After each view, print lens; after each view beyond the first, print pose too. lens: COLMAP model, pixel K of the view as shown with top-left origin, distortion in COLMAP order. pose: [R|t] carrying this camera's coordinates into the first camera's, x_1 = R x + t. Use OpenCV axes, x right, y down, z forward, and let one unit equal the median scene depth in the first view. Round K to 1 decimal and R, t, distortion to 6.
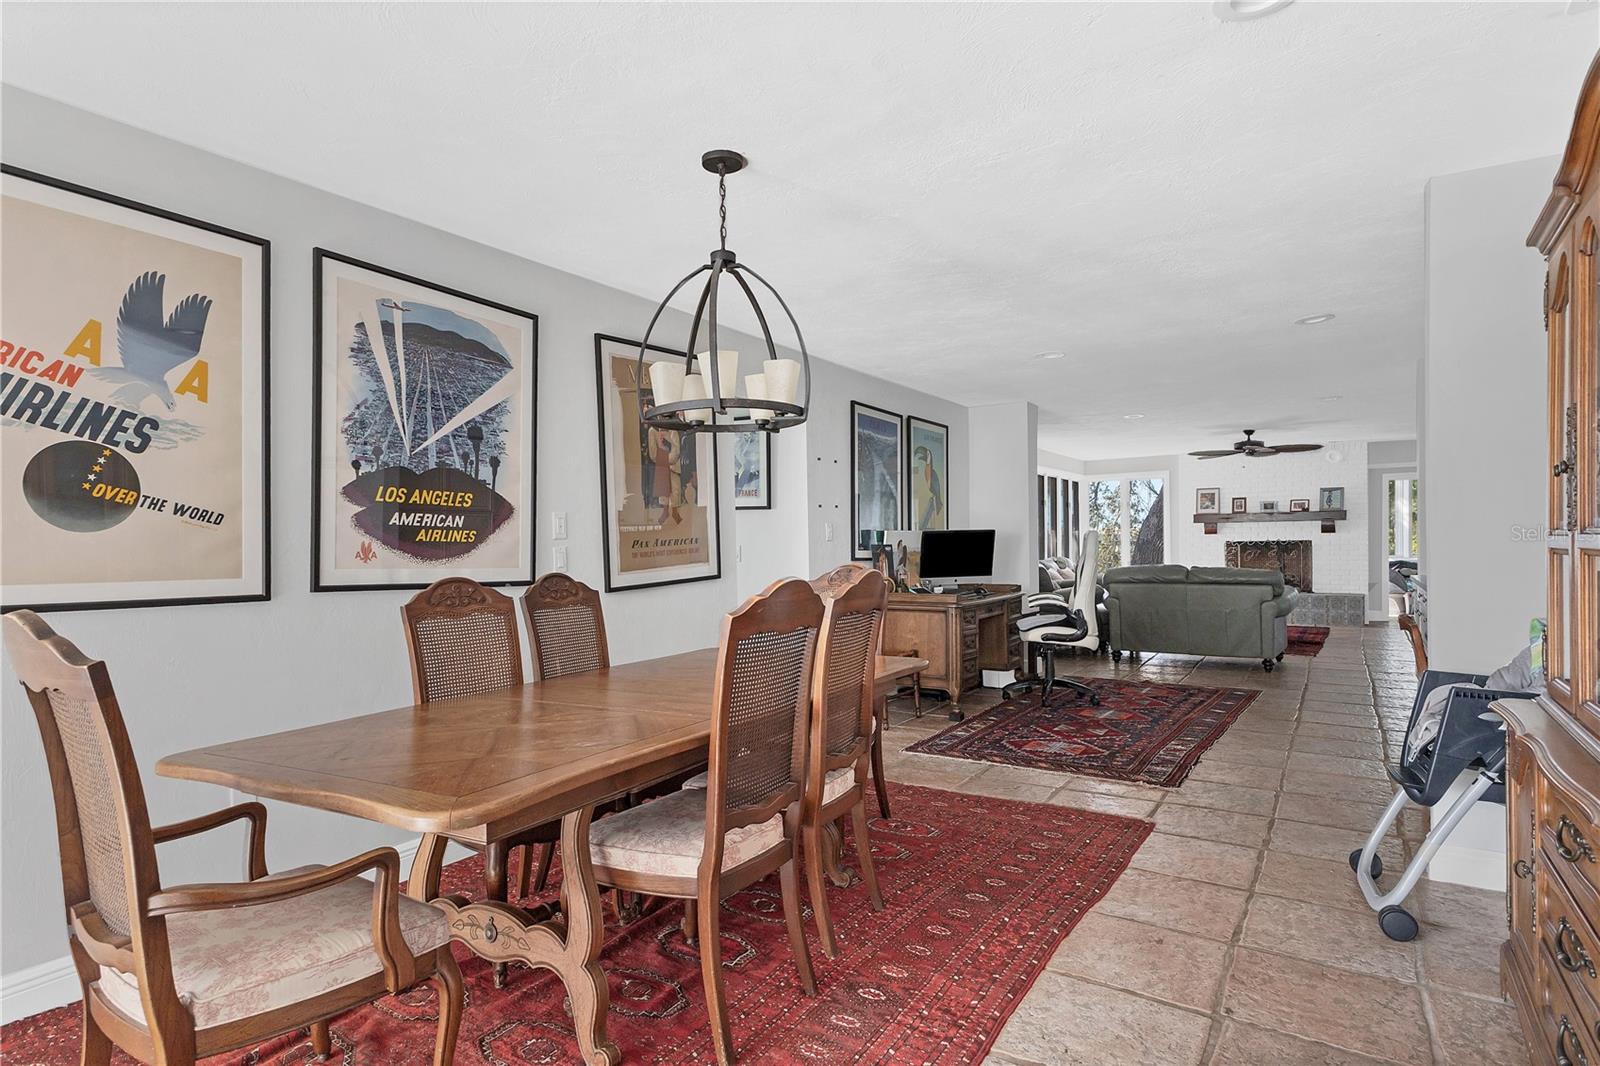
lens RADIAL K [[833.9, 0, 796.8], [0, 833.9, 547.7], [0, 0, 1]] dist [0.017546, -0.000615]
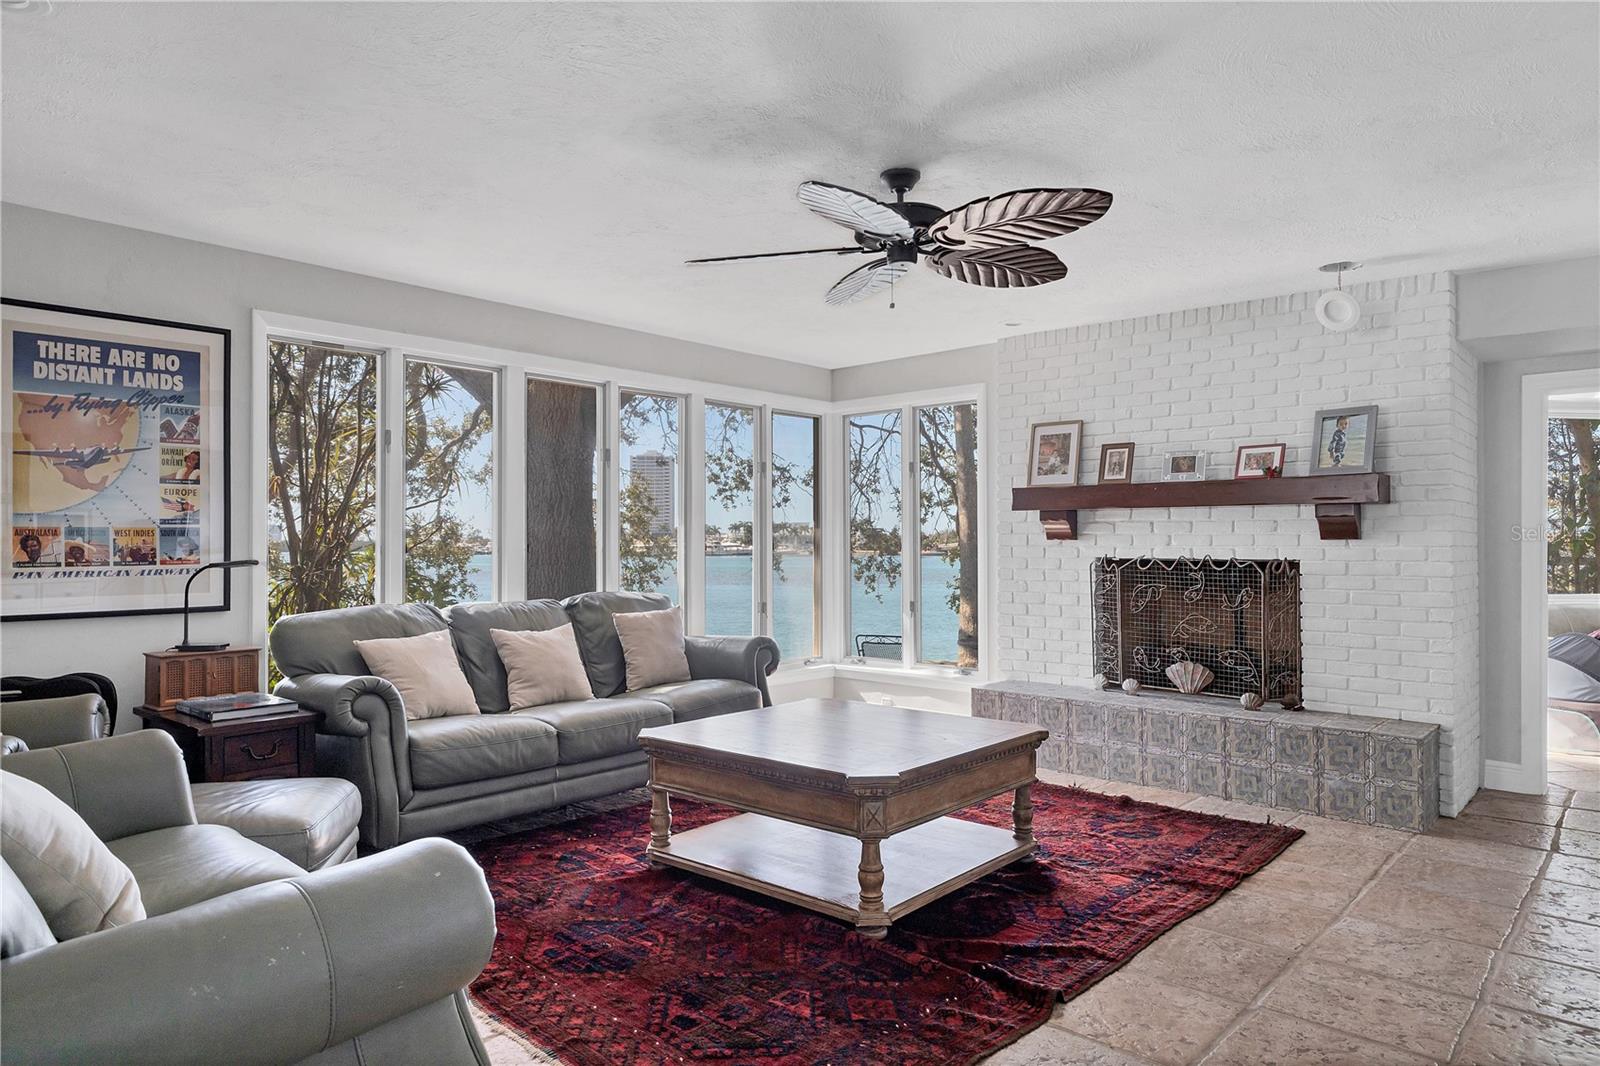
lens RADIAL K [[976.3, 0, 800.0], [0, 976.3, 533.0], [0, 0, 1]] dist [-0.003455, -0.001729]
pose [[0.988627, 0.014187, -0.149714, 0.646400], [-0.017101, 0.999688, -0.018195, -0.012909], [0.149410, 0.020549, 0.988562, 0.778731]]
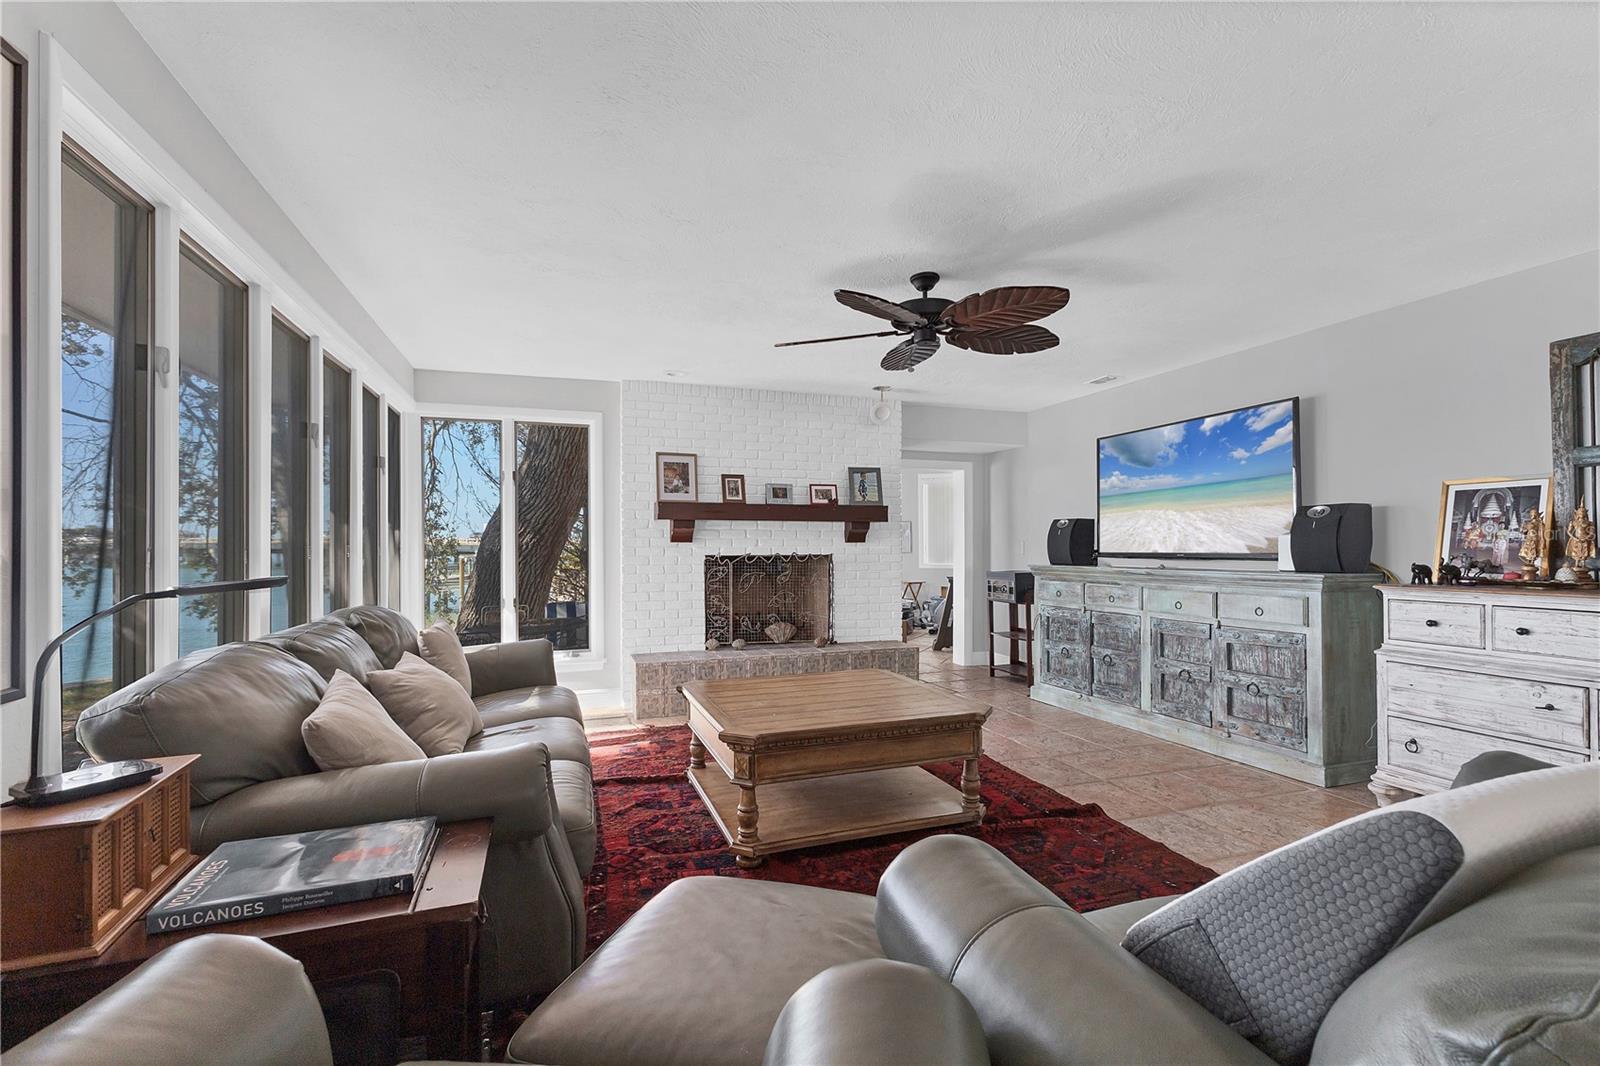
lens RADIAL K [[709.9, 0, 805.2], [0, 709.9, 531.5], [0, 0, 1]] dist [0.002928, 0.000048]
pose [[0.611419, 0.029003, 0.790776, 0.283355], [0.001079, 0.999297, -0.037485, -0.008894], [-0.791307, 0.023772, 0.610957, 0.979713]]
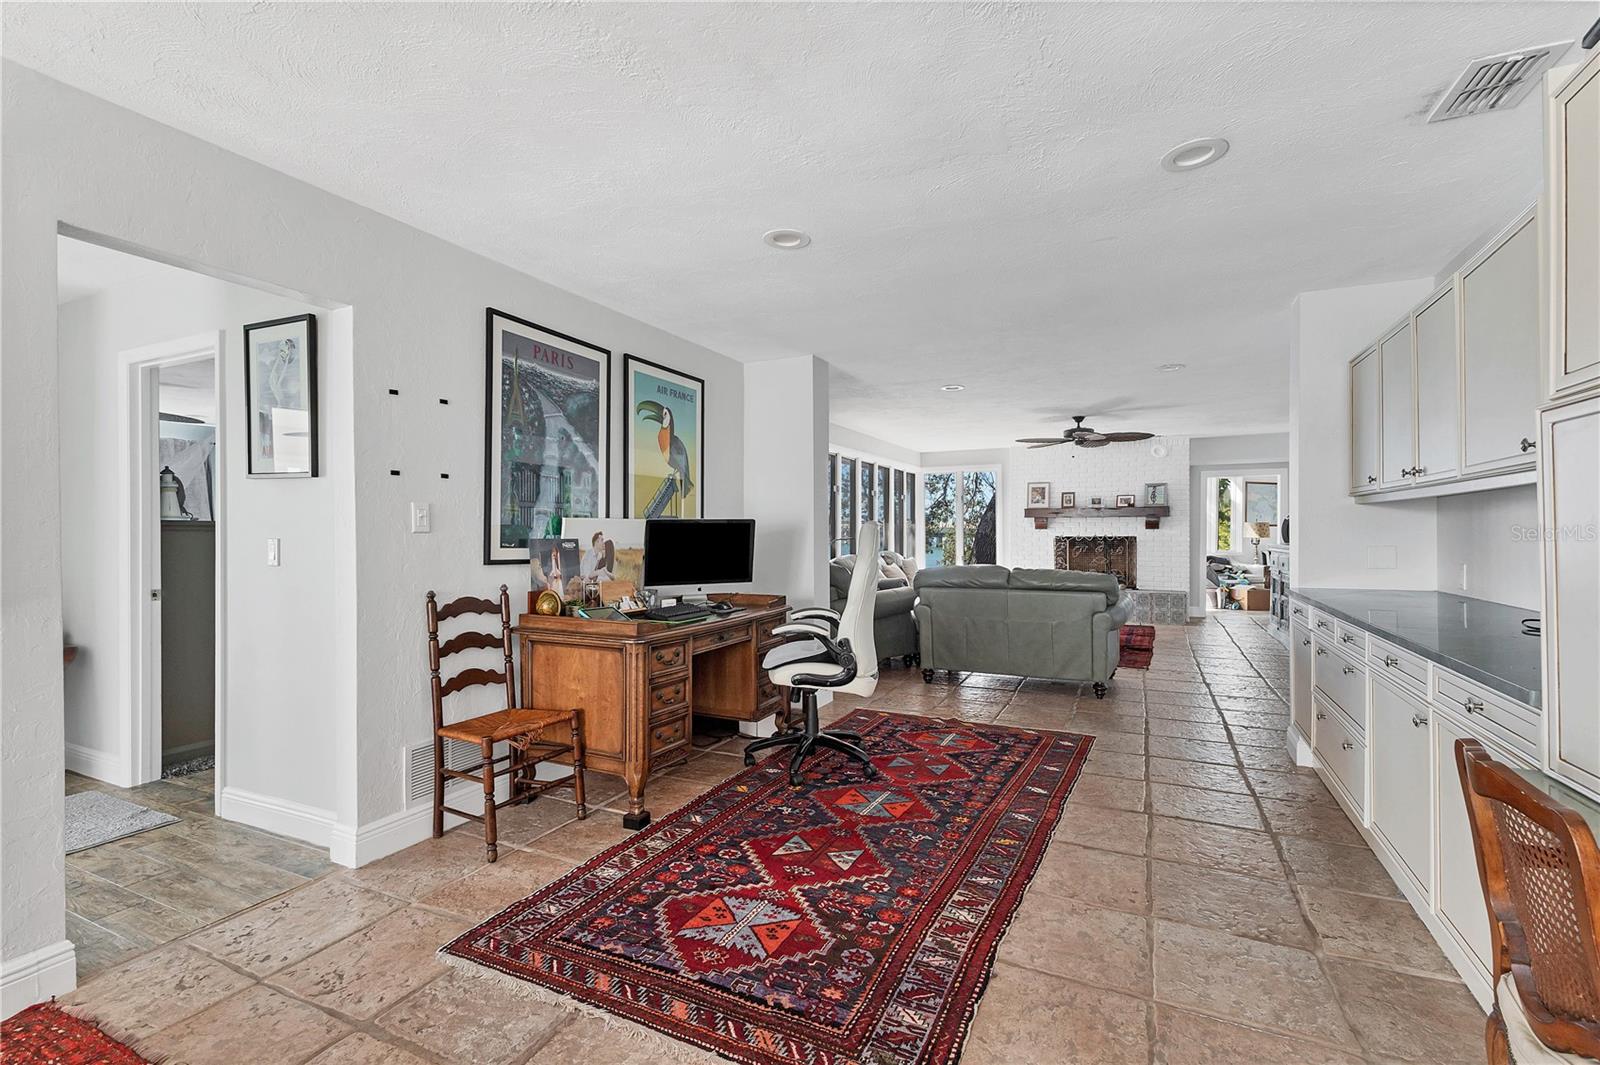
lens RADIAL K [[709.9, 0, 805.2], [0, 709.9, 531.0], [0, 0, 1]] dist [0.002928, 0.000048]
pose [[0.991315, 0.011426, 0.131009, 0.162196], [-0.010366, 0.999908, -0.008773, -0.005170], [-0.131098, 0.007339, 0.991342, 0.307736]]
